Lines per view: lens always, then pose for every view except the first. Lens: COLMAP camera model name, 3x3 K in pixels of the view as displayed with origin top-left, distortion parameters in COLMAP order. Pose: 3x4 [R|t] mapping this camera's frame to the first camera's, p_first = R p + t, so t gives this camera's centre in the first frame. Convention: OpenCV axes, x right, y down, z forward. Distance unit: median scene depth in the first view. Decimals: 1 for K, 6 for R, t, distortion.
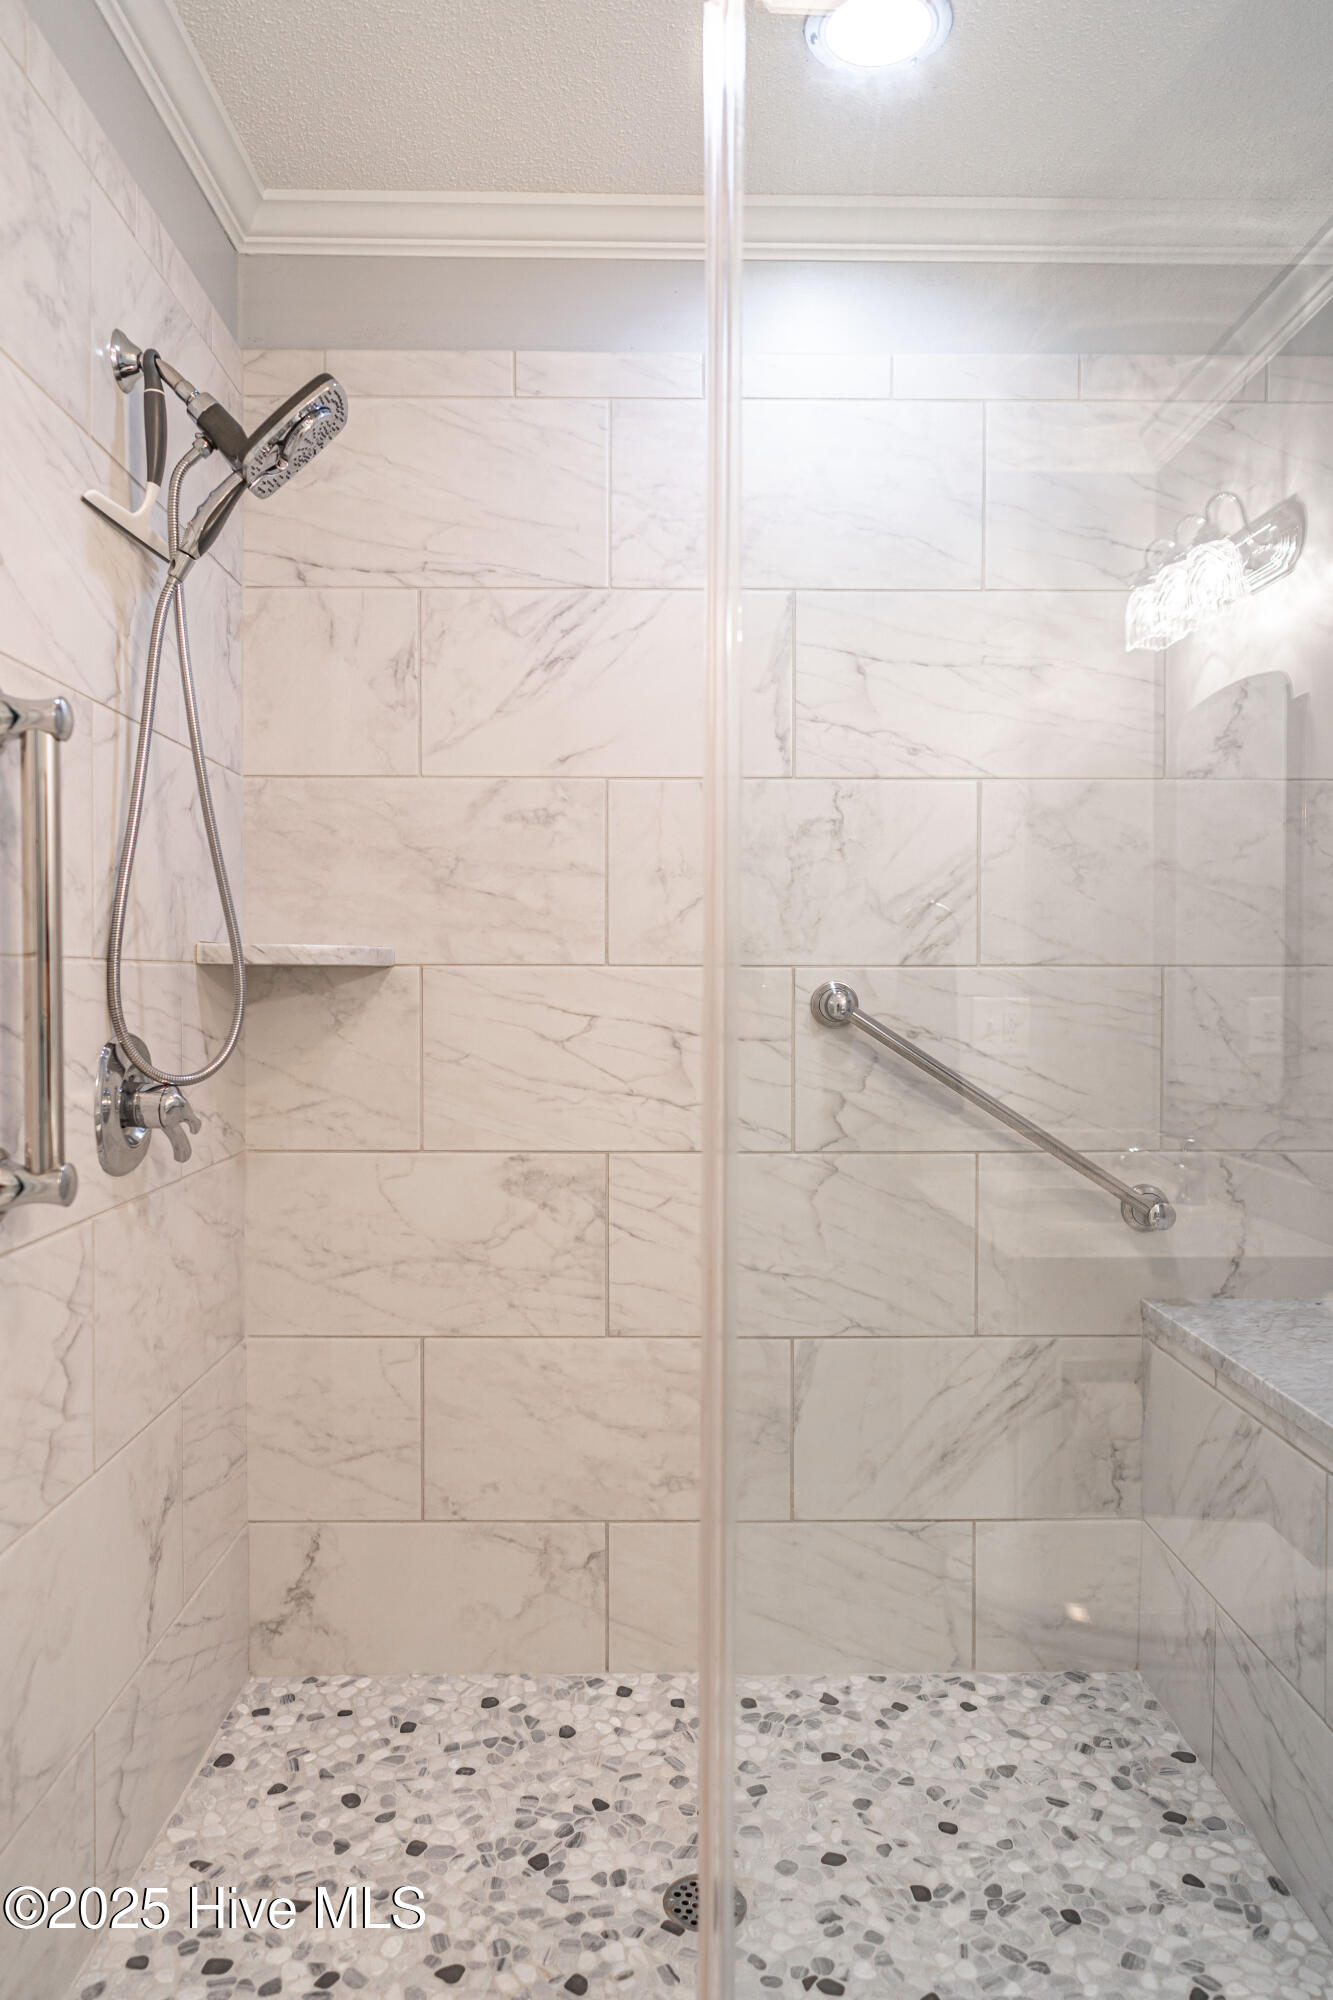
lens RADIAL K [[1333.0, 0, 720.2], [0, 1333.0, 989.6], [0, 0, 1]] dist [-0.002732, 0.002811]
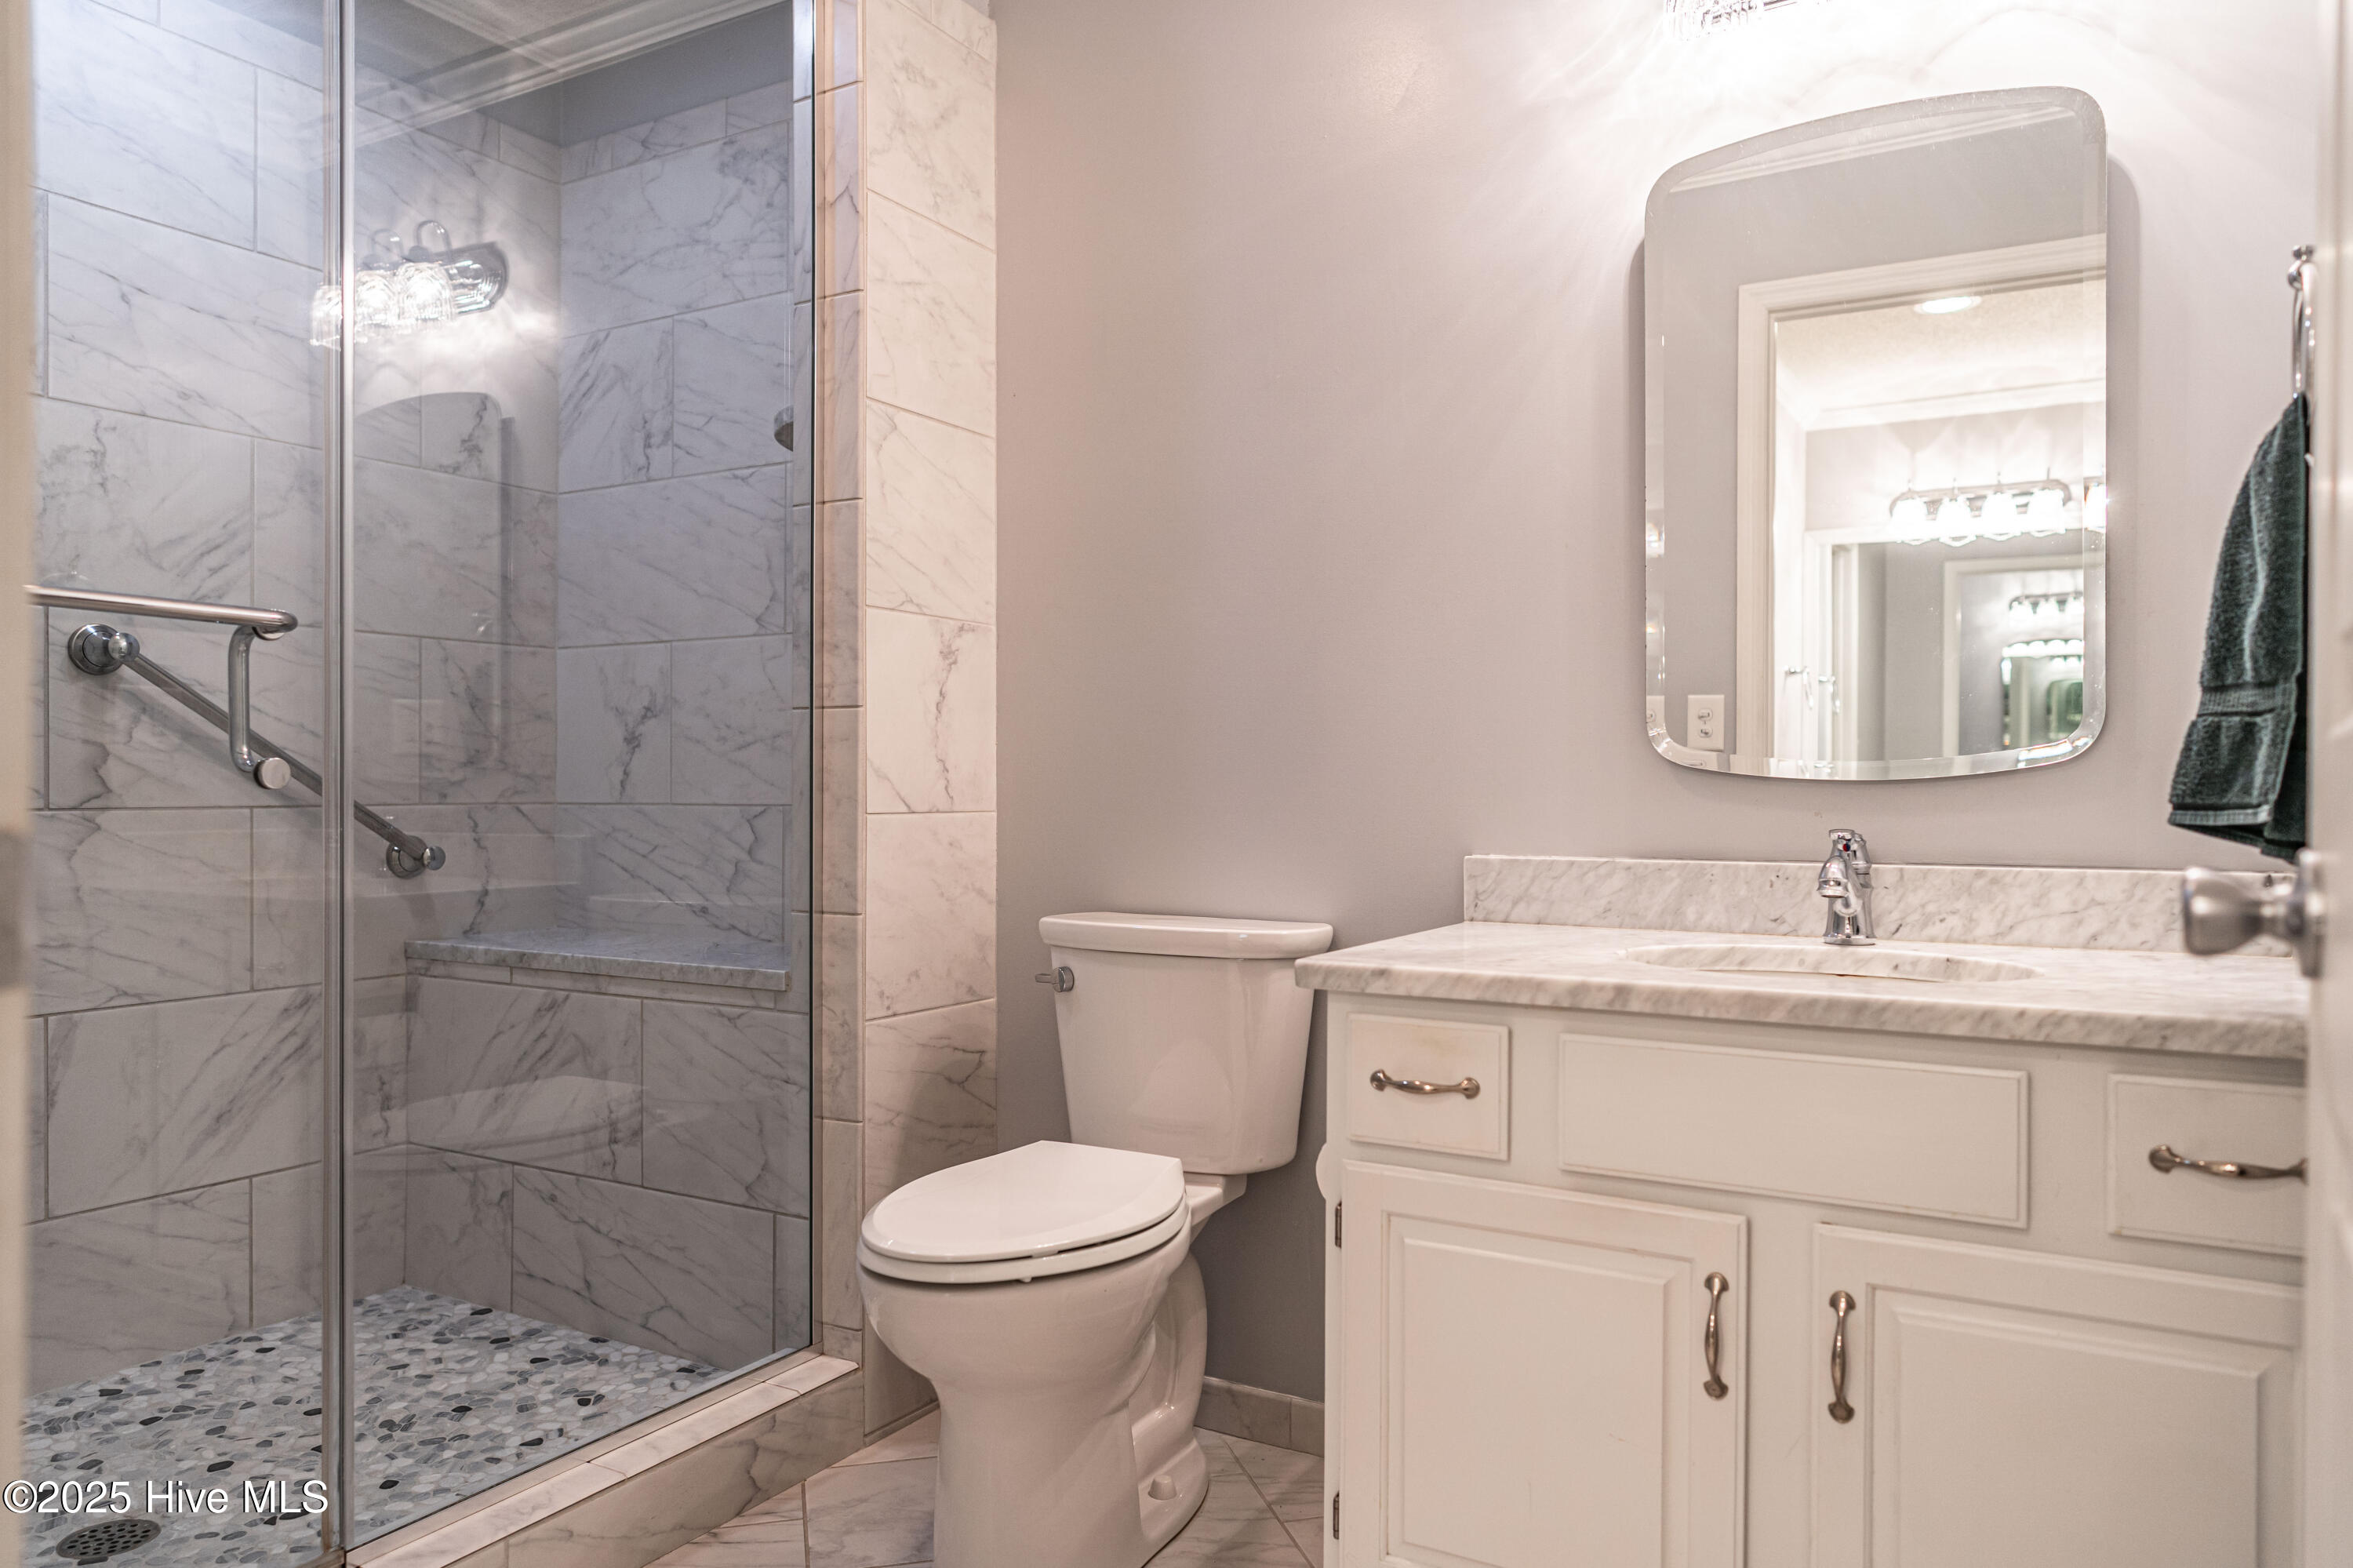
lens RADIAL K [[1568.4, 0, 1163.7], [0, 1568.4, 782.8], [0, 0, 1]] dist [-0.002732, 0.002811]
pose [[0.520092, 0.000493, 0.854110, -0.461385], [0.015727, 0.999825, -0.010154, 0.127255], [-0.853965, 0.018714, 0.519993, -0.202339]]
